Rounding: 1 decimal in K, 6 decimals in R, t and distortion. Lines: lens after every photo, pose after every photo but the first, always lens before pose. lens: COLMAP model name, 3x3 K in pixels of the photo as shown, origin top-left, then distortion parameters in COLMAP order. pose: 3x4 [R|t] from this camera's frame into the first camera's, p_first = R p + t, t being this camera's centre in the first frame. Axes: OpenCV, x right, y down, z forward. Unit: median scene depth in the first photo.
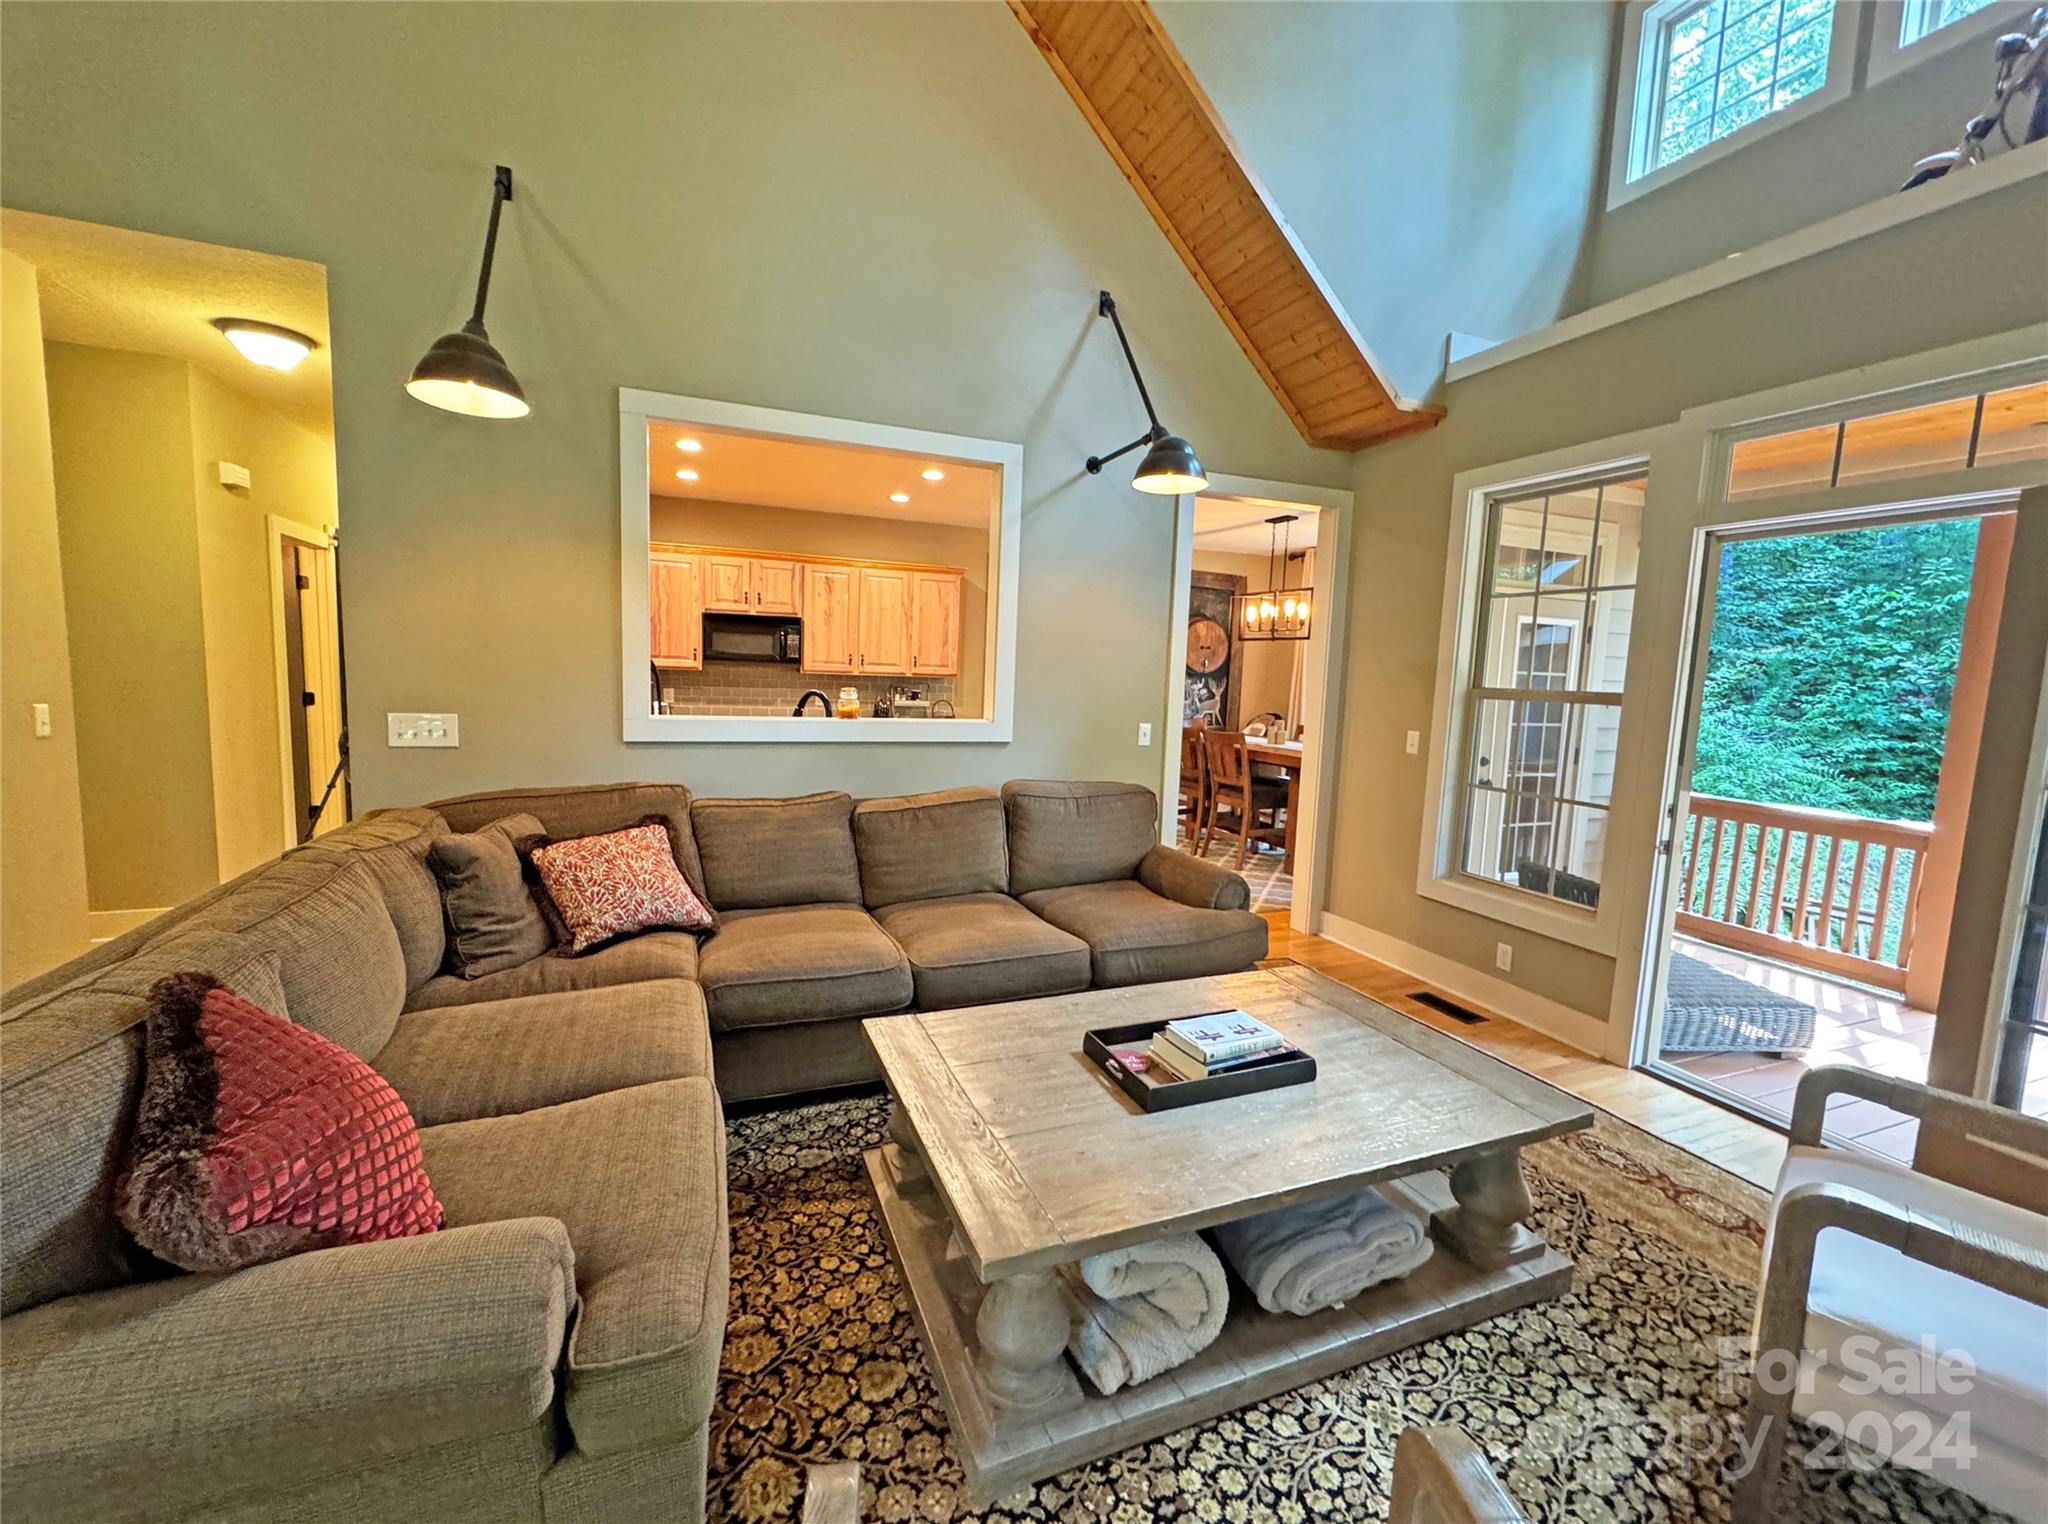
lens RADIAL K [[865.2, 0, 984.0], [0, 865.2, 756.4], [0, 0, 1]] dist [0.006376, -0.000425]
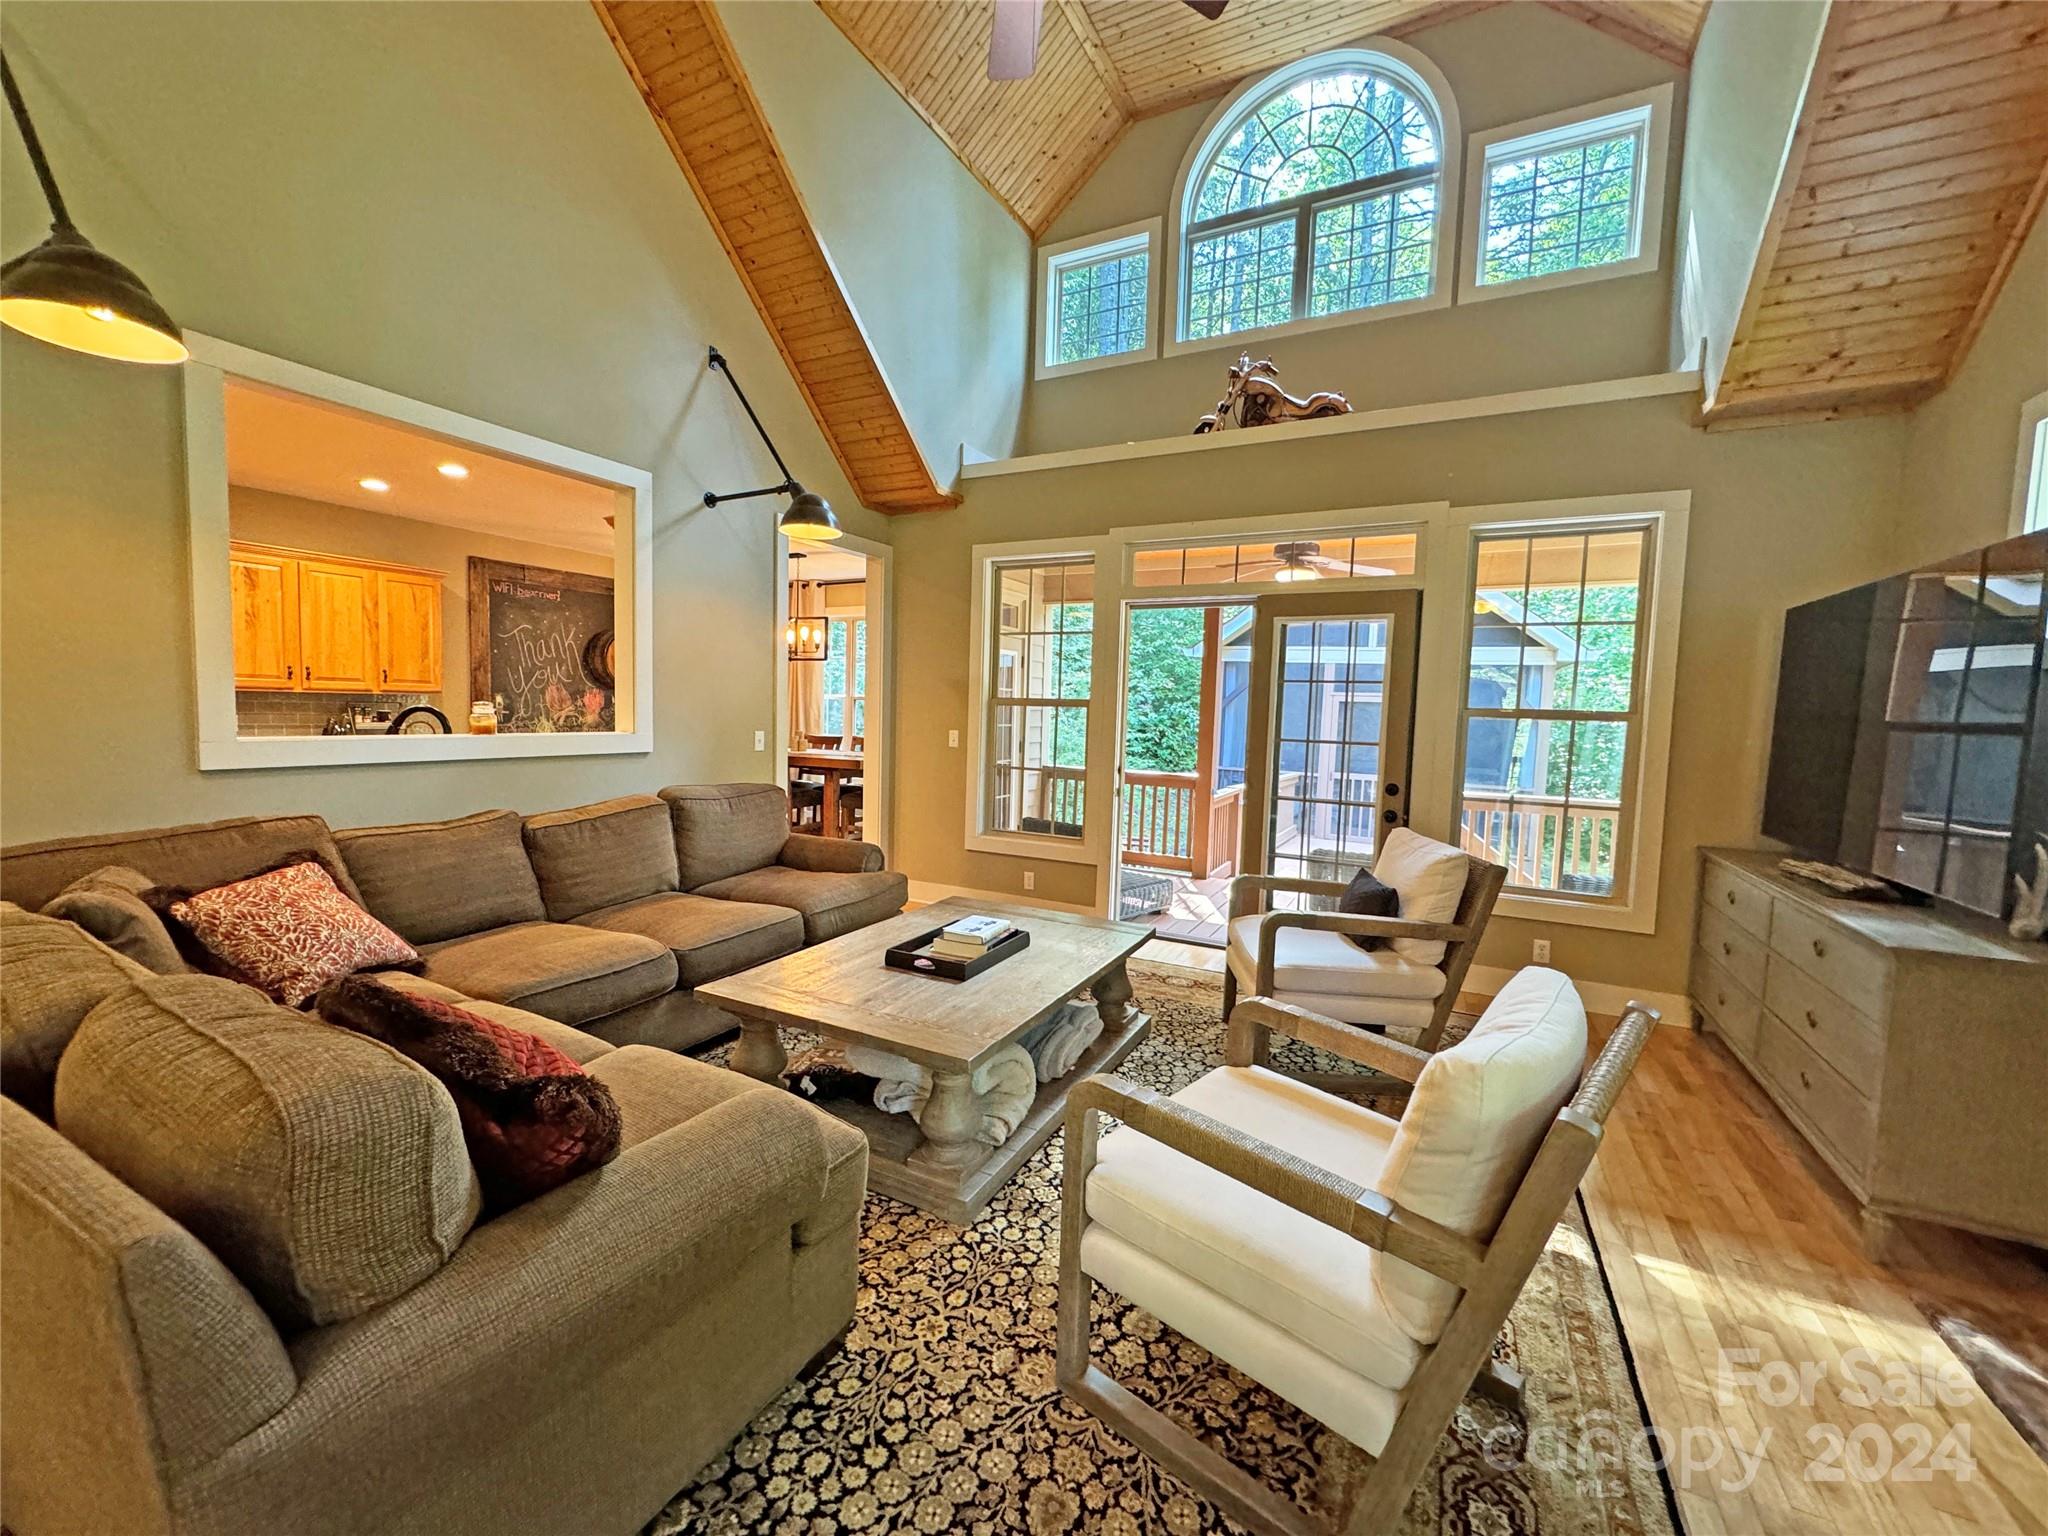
lens RADIAL K [[865.2, 0, 1026.7], [0, 865.2, 763.3], [0, 0, 1]] dist [0.006376, -0.000425]
pose [[0.746640, -0.057812, 0.662711, -0.353001], [0.068150, 0.997622, 0.010247, 0.018593], [-0.661728, 0.037513, 0.748805, -0.093670]]
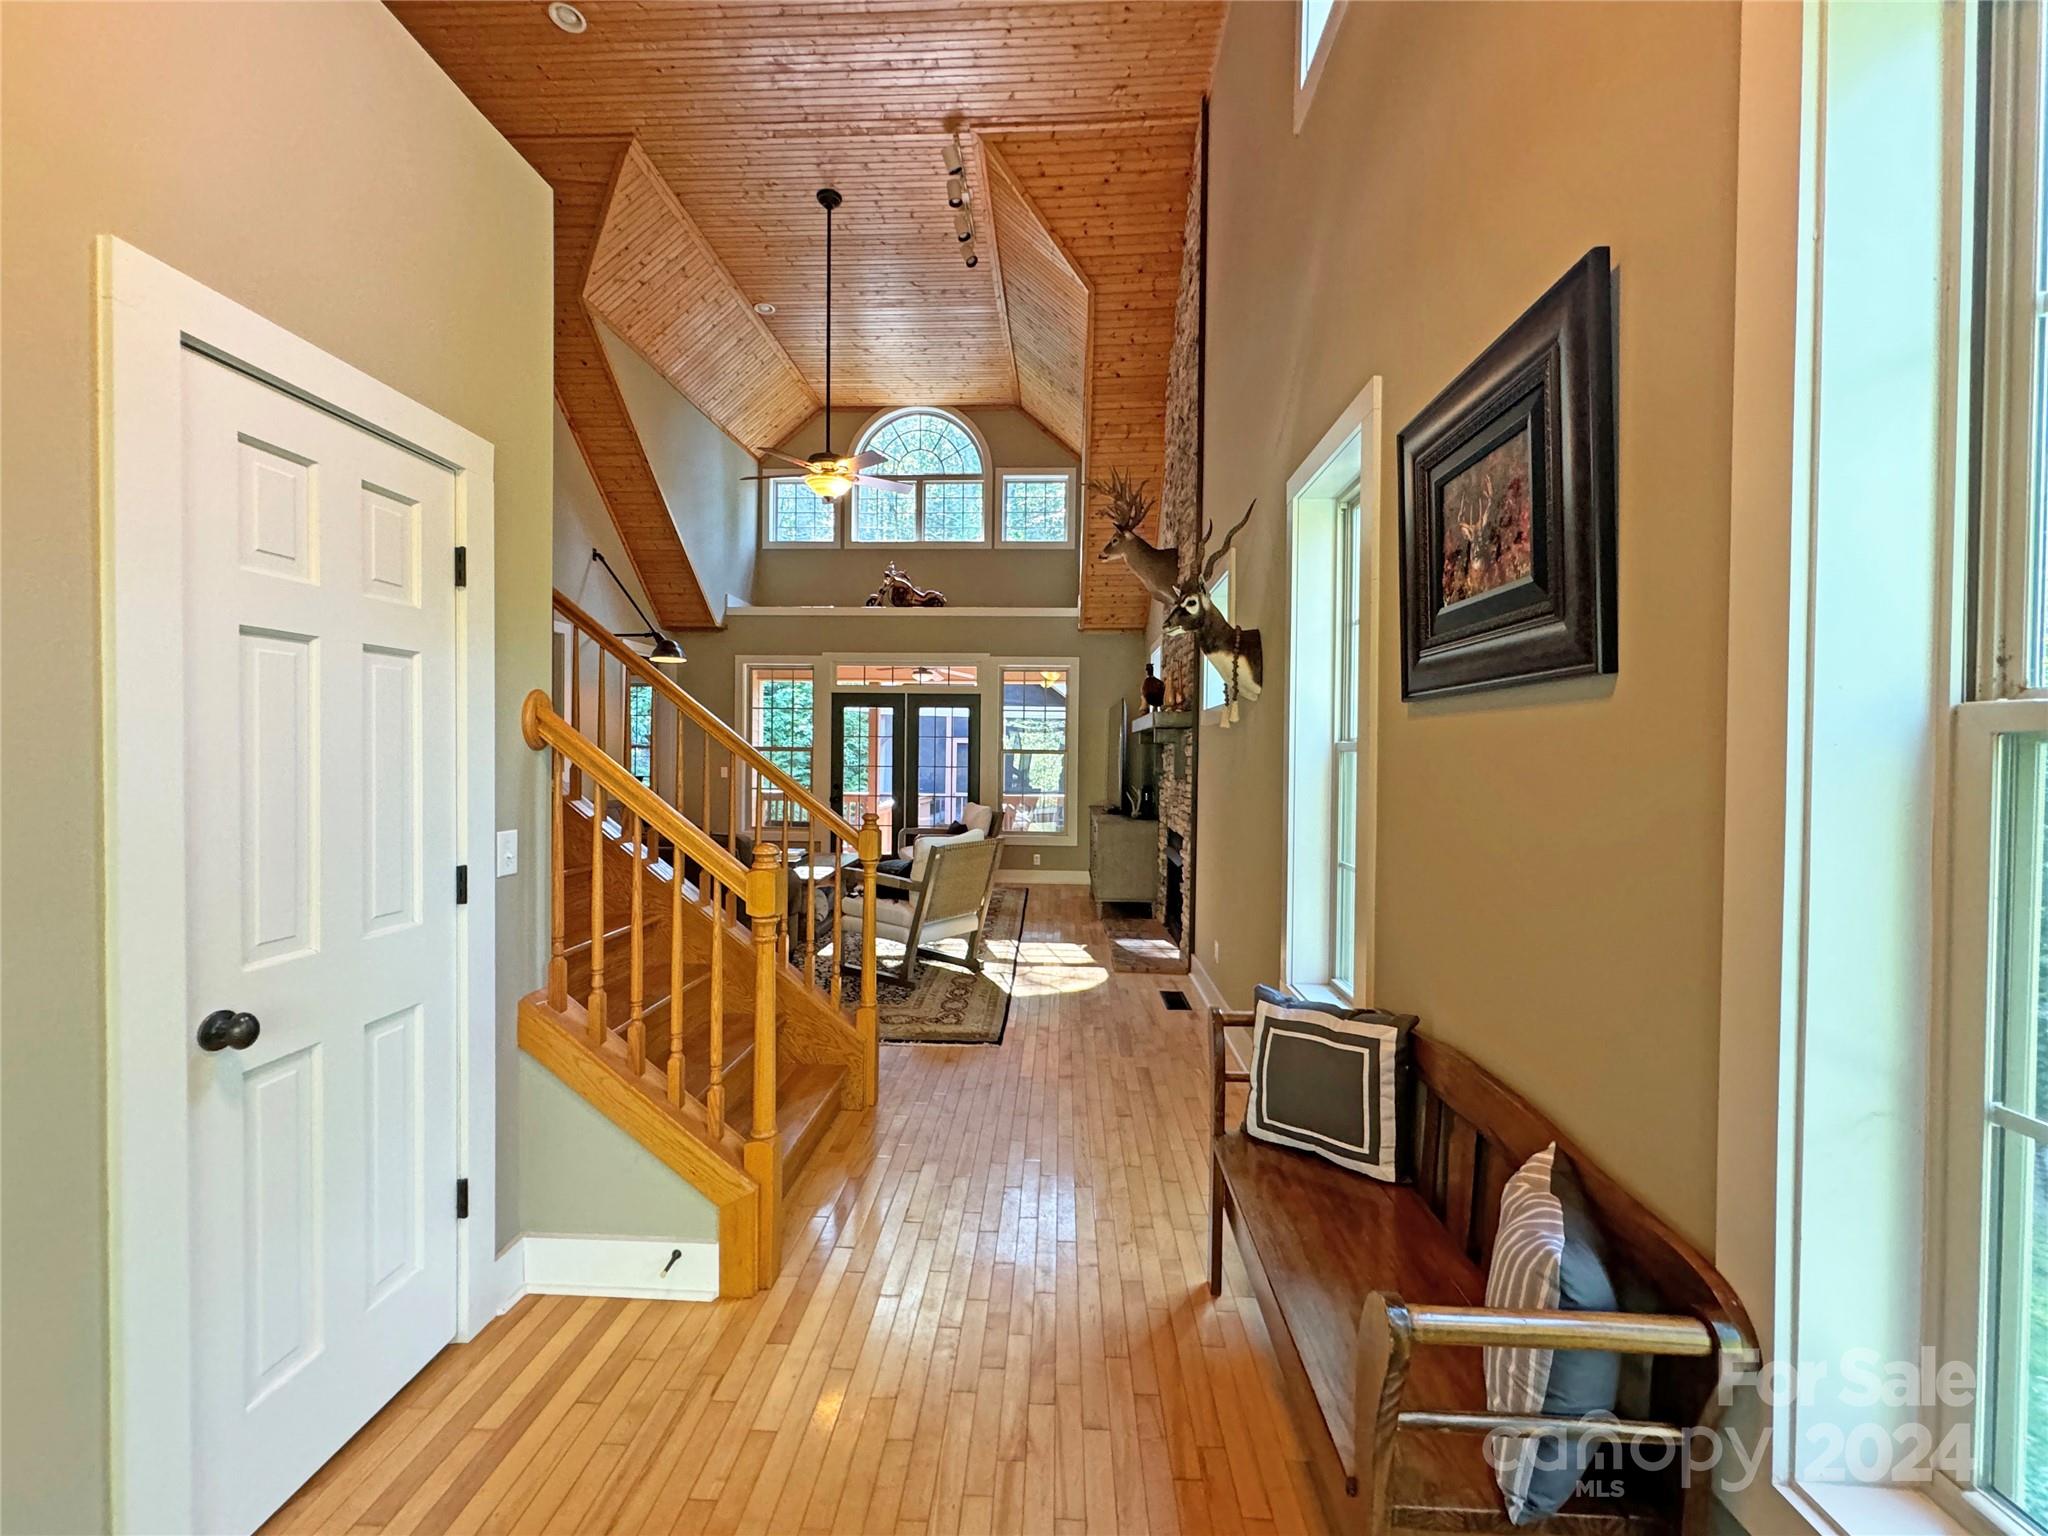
lens RADIAL K [[865.2, 0, 1017.0], [0, 865.2, 763.7], [0, 0, 1]] dist [0.006376, -0.000425]
pose [[0.425730, -0.044546, 0.903753, -1.320503], [0.098712, 0.995113, 0.002549, 0.037772], [-0.899450, 0.088126, 0.428046, -0.689738]]
